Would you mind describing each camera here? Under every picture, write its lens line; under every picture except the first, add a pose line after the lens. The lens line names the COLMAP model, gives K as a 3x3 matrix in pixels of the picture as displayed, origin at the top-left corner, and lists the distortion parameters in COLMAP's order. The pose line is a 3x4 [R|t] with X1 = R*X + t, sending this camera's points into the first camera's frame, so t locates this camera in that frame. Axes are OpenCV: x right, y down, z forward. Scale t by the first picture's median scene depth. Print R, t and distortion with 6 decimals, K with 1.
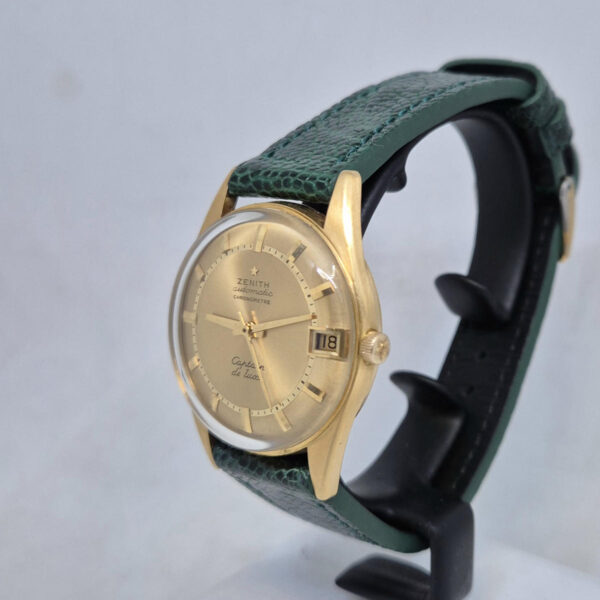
lens RADIAL K [[997.8, 0, 306.3], [0, 997.8, 302.2], [0, 0, 1]] dist [0.069049, 0.000000]
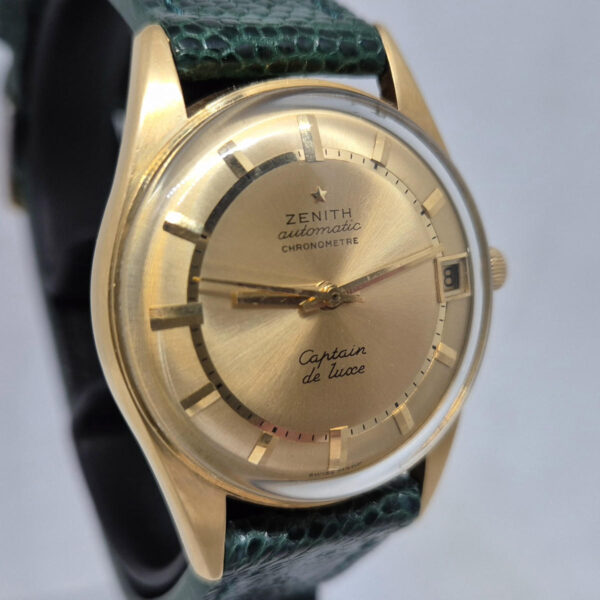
lens RADIAL K [[997.8, 0, 289.4], [0, 997.8, 307.5], [0, 0, 1]] dist [0.069049, 0.000000]
pose [[0.399107, -0.203050, 0.894139, -0.585650], [0.212512, 0.969102, 0.125217, -0.043520], [-0.891937, 0.140039, 0.429927, 0.765586]]
